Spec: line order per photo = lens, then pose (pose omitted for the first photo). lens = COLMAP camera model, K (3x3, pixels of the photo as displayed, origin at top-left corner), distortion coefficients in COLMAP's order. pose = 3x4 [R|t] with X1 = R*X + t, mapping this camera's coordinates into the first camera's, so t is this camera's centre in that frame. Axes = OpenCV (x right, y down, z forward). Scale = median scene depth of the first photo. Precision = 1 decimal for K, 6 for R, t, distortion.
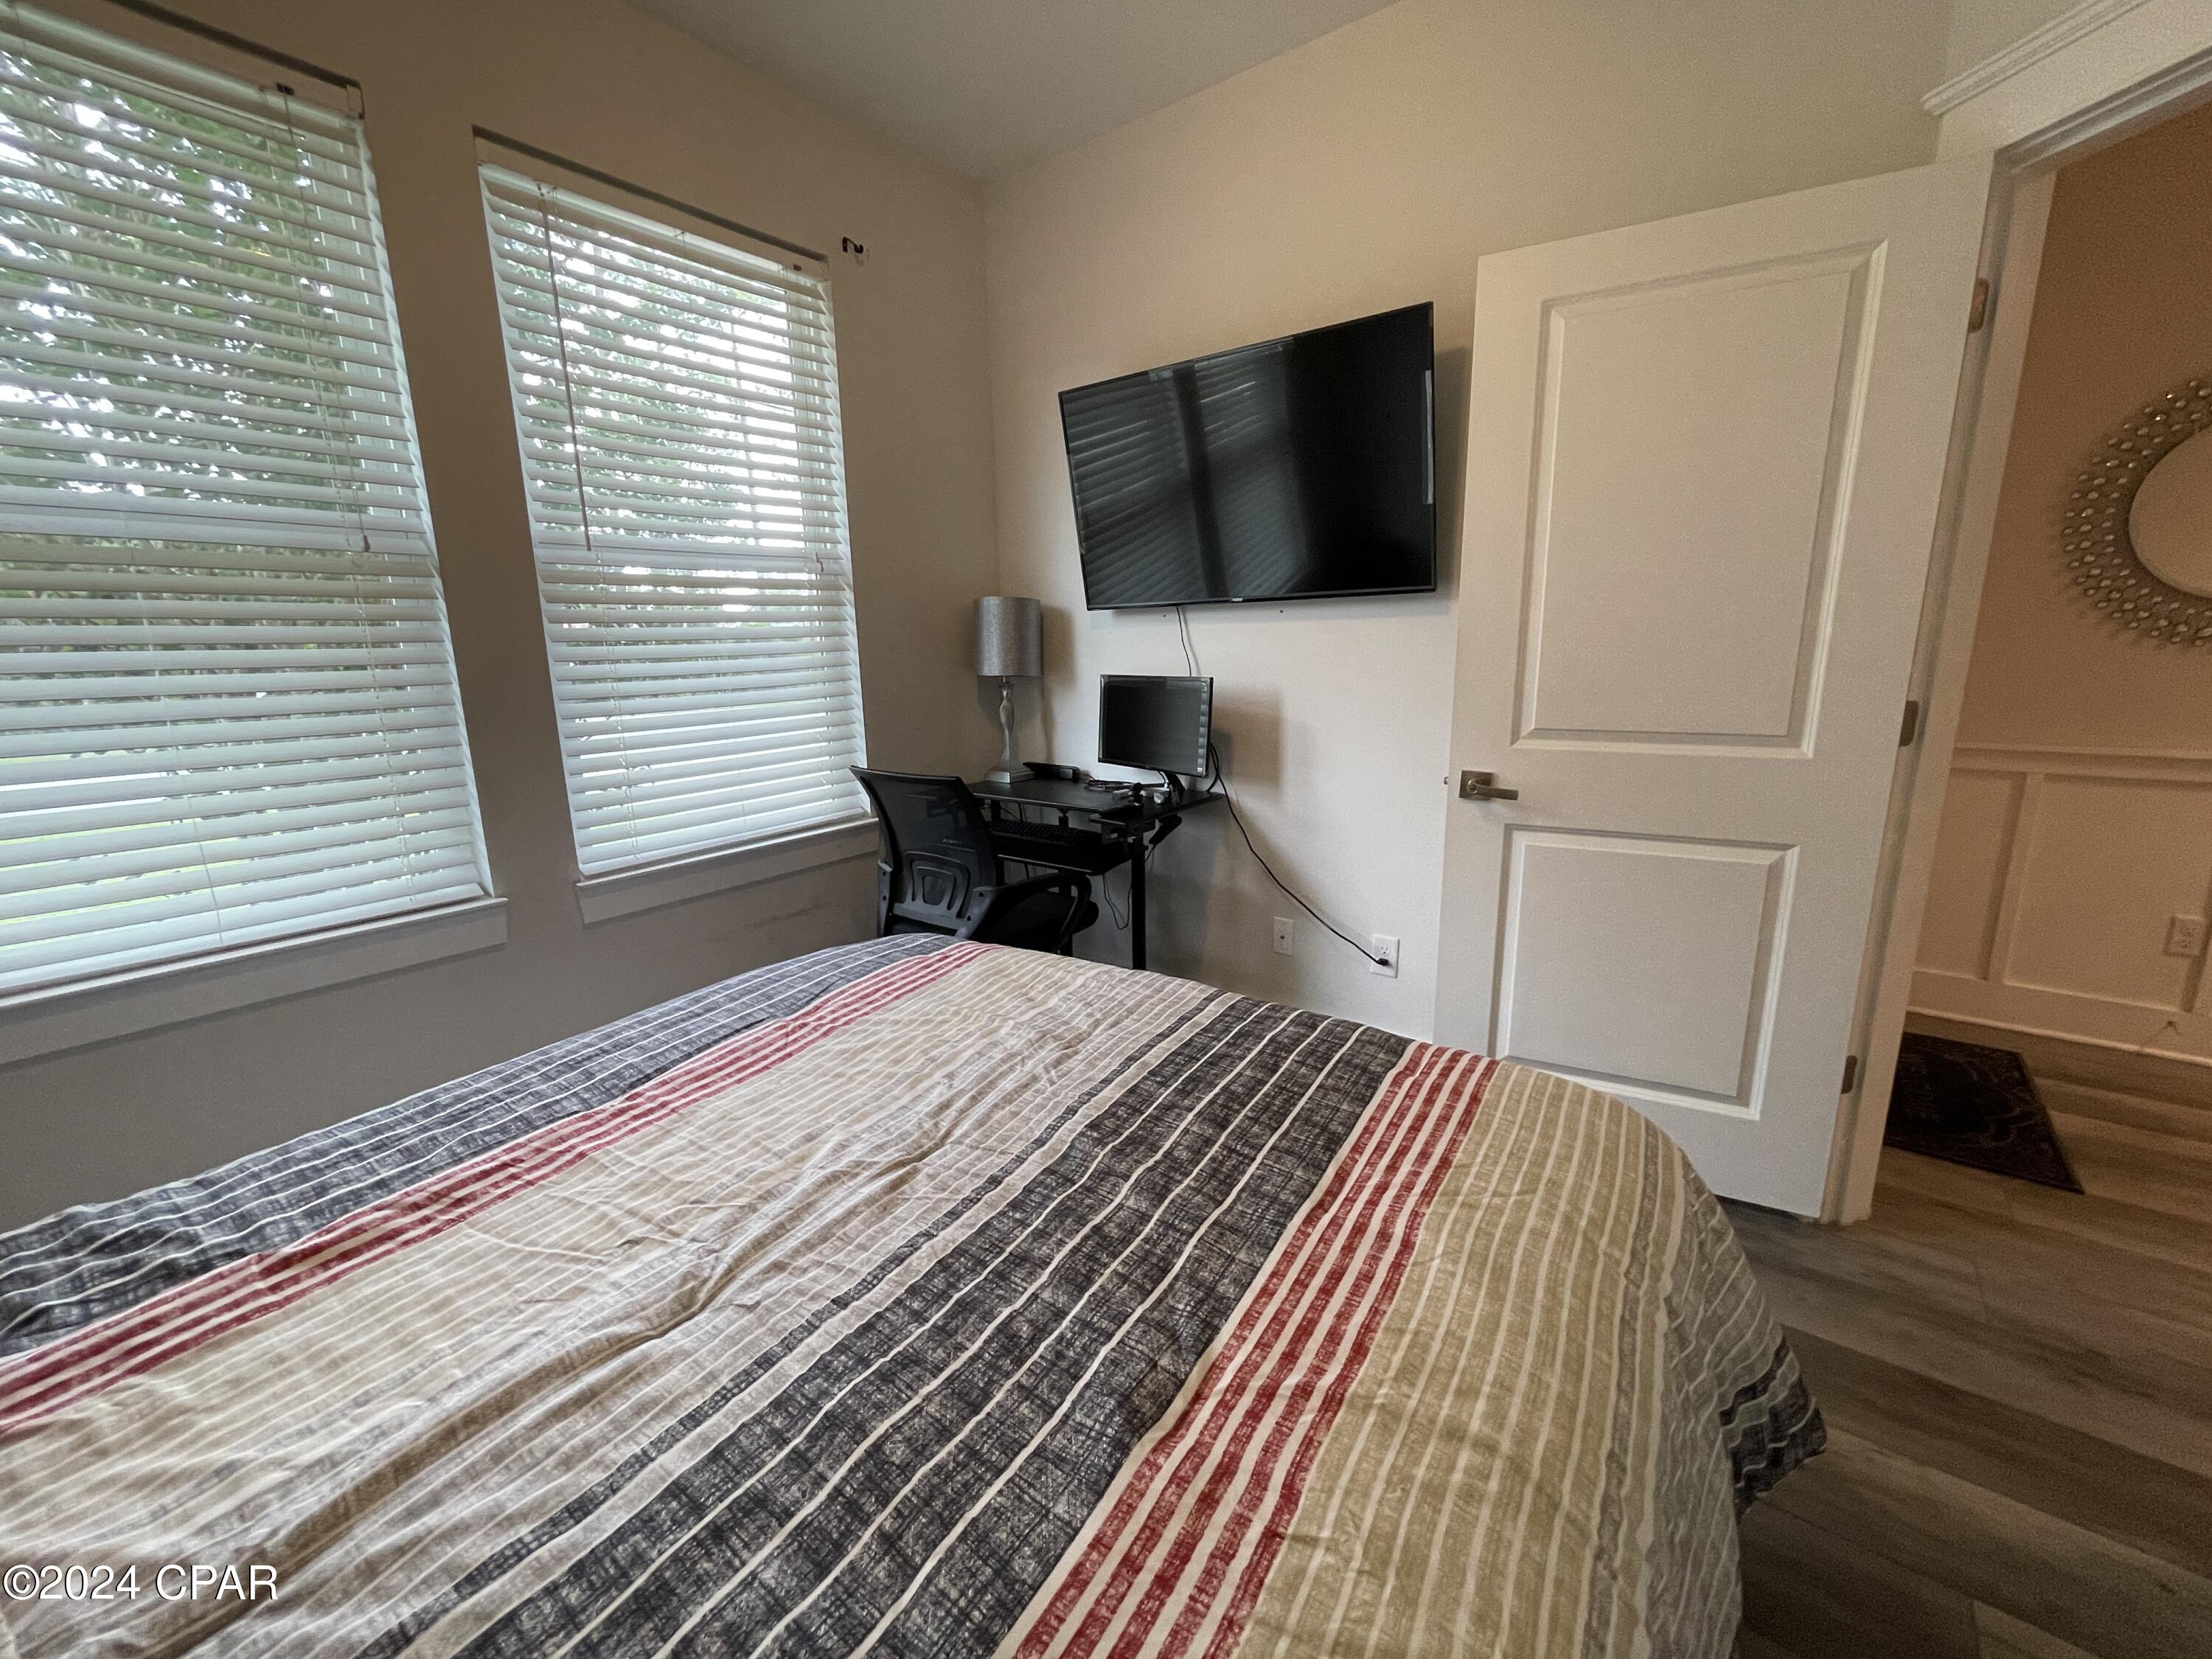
lens RADIAL K [[894.3, 0, 1102.1], [0, 894.3, 825.5], [0, 0, 1]] dist [0.000749, 0.000037]
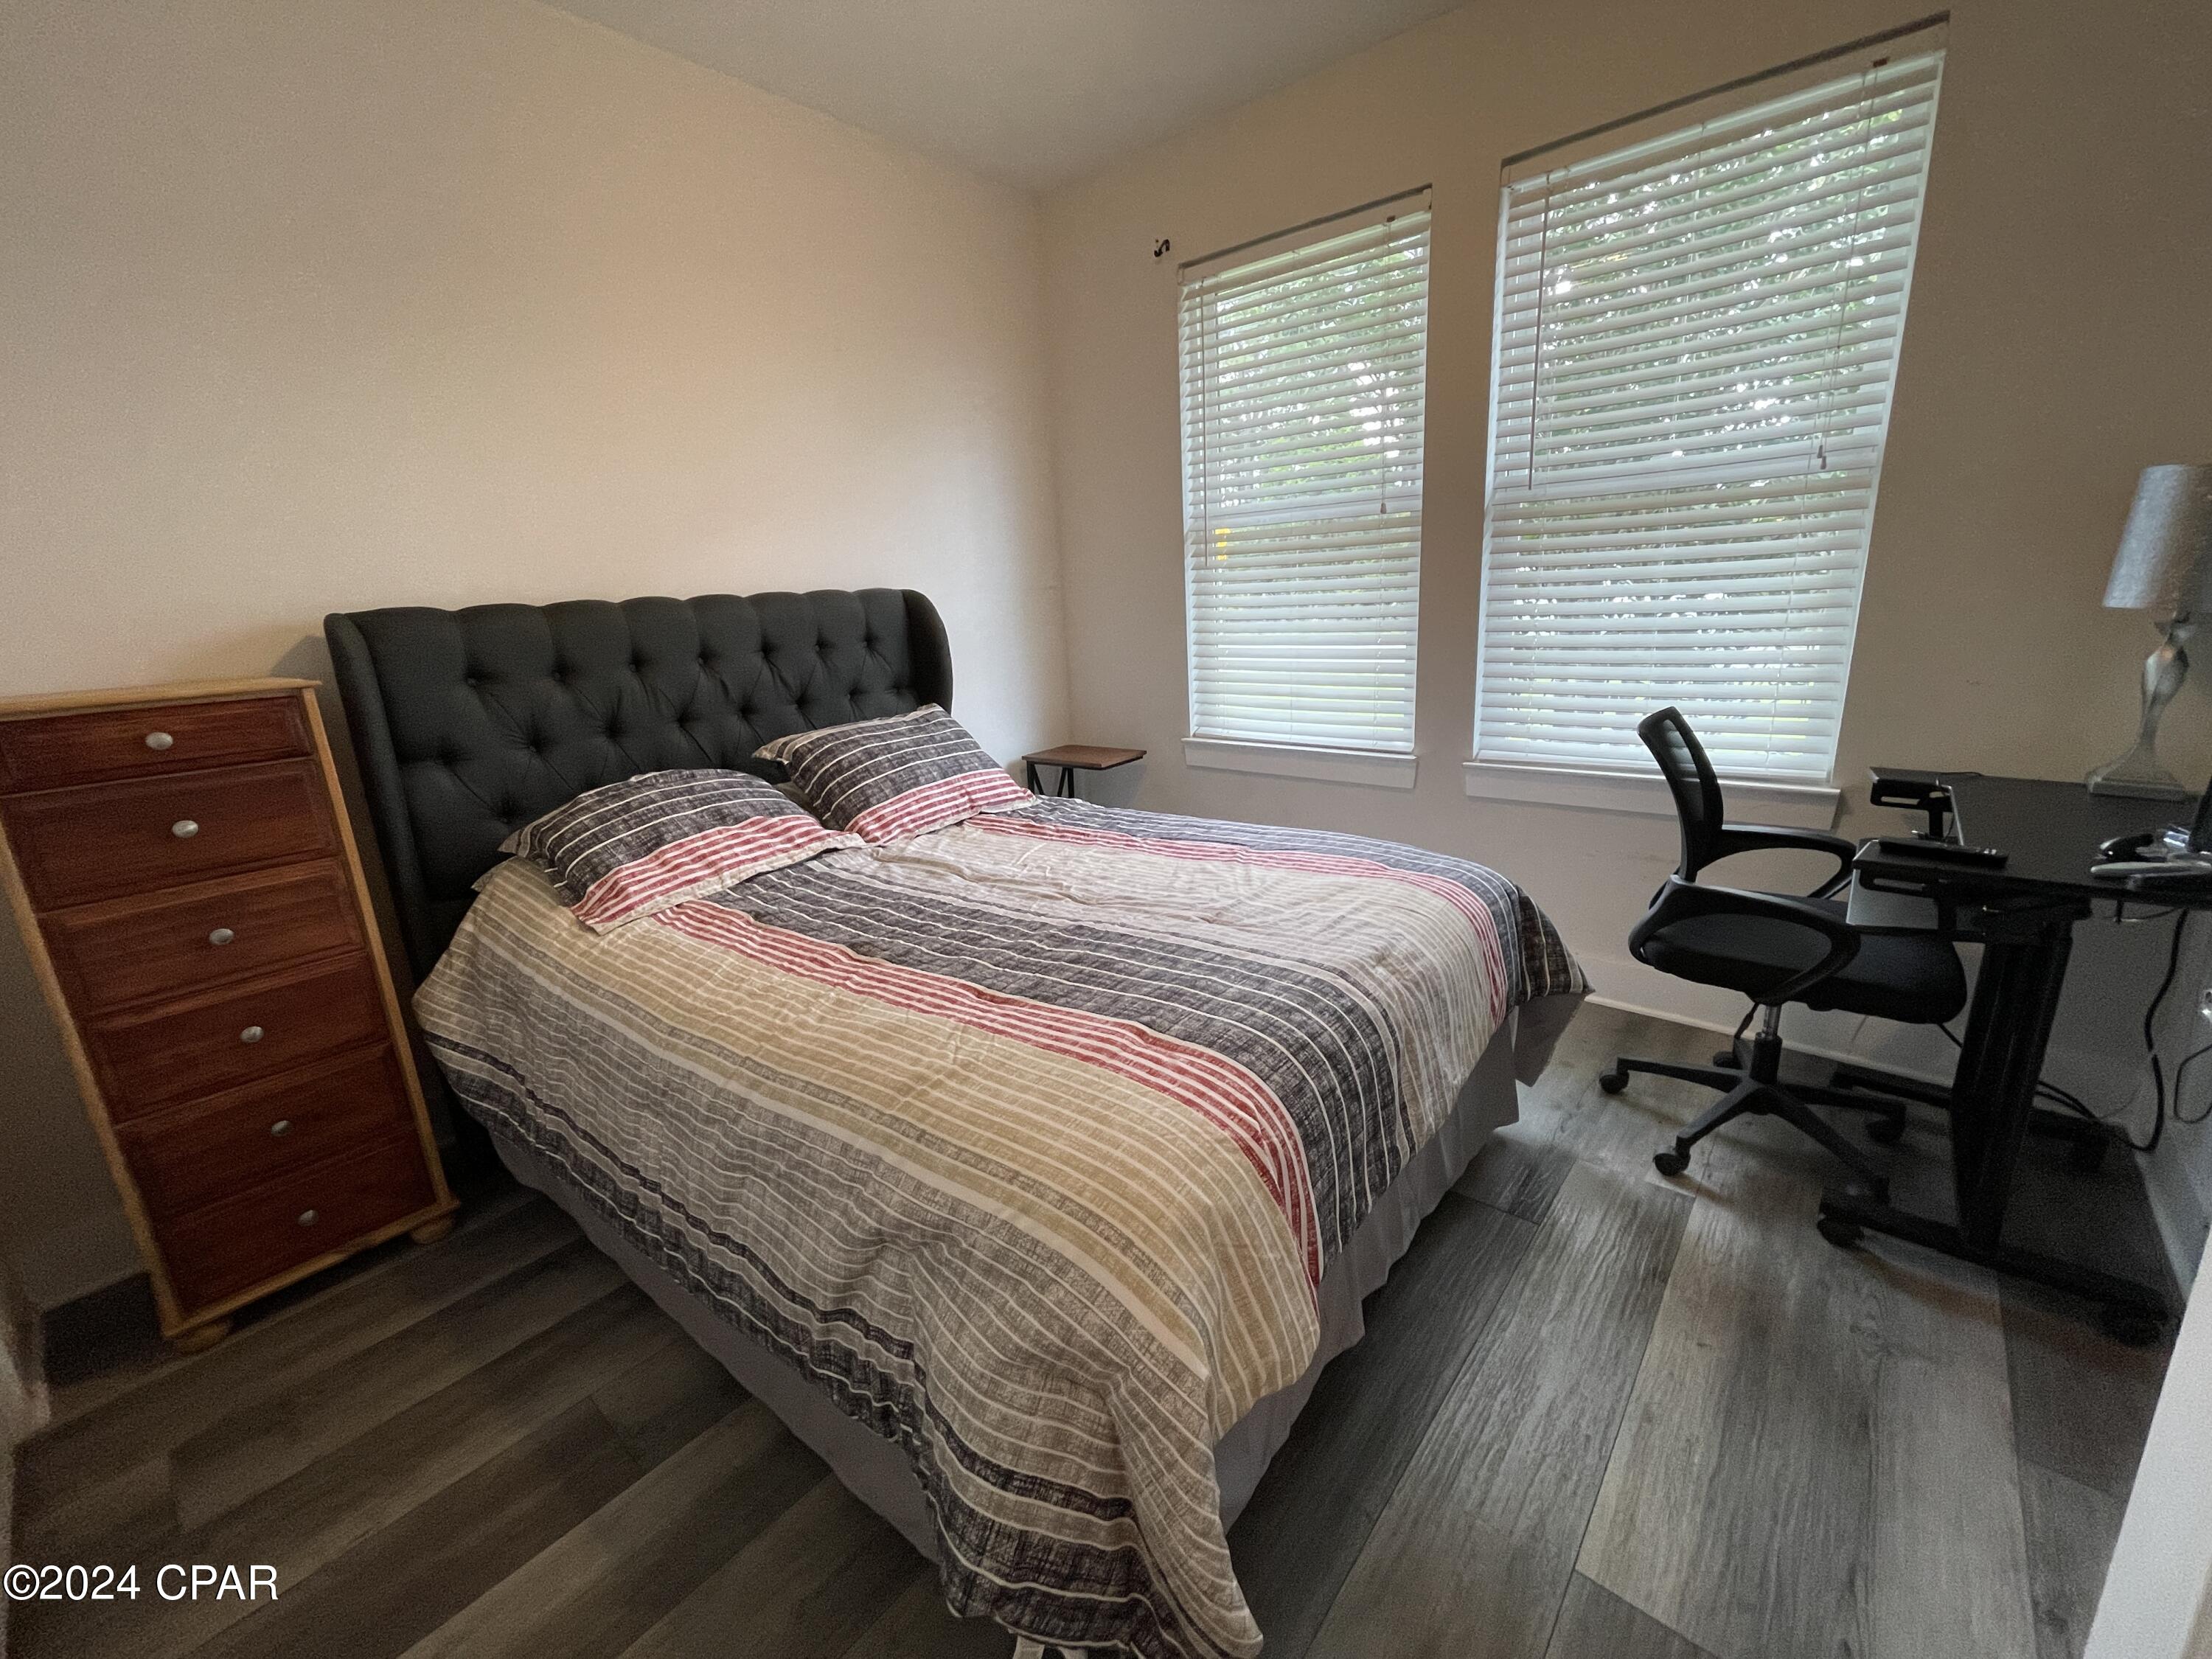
lens RADIAL K [[868.2, 0, 1106.6], [0, 868.2, 815.5], [0, 0, 1]] dist [0.025526, 0.000027]
pose [[-0.028228, 0.272244, -0.961814, 1.423362], [-0.159422, 0.948655, 0.273198, -0.268365], [0.986807, 0.161046, 0.016623, 1.030555]]
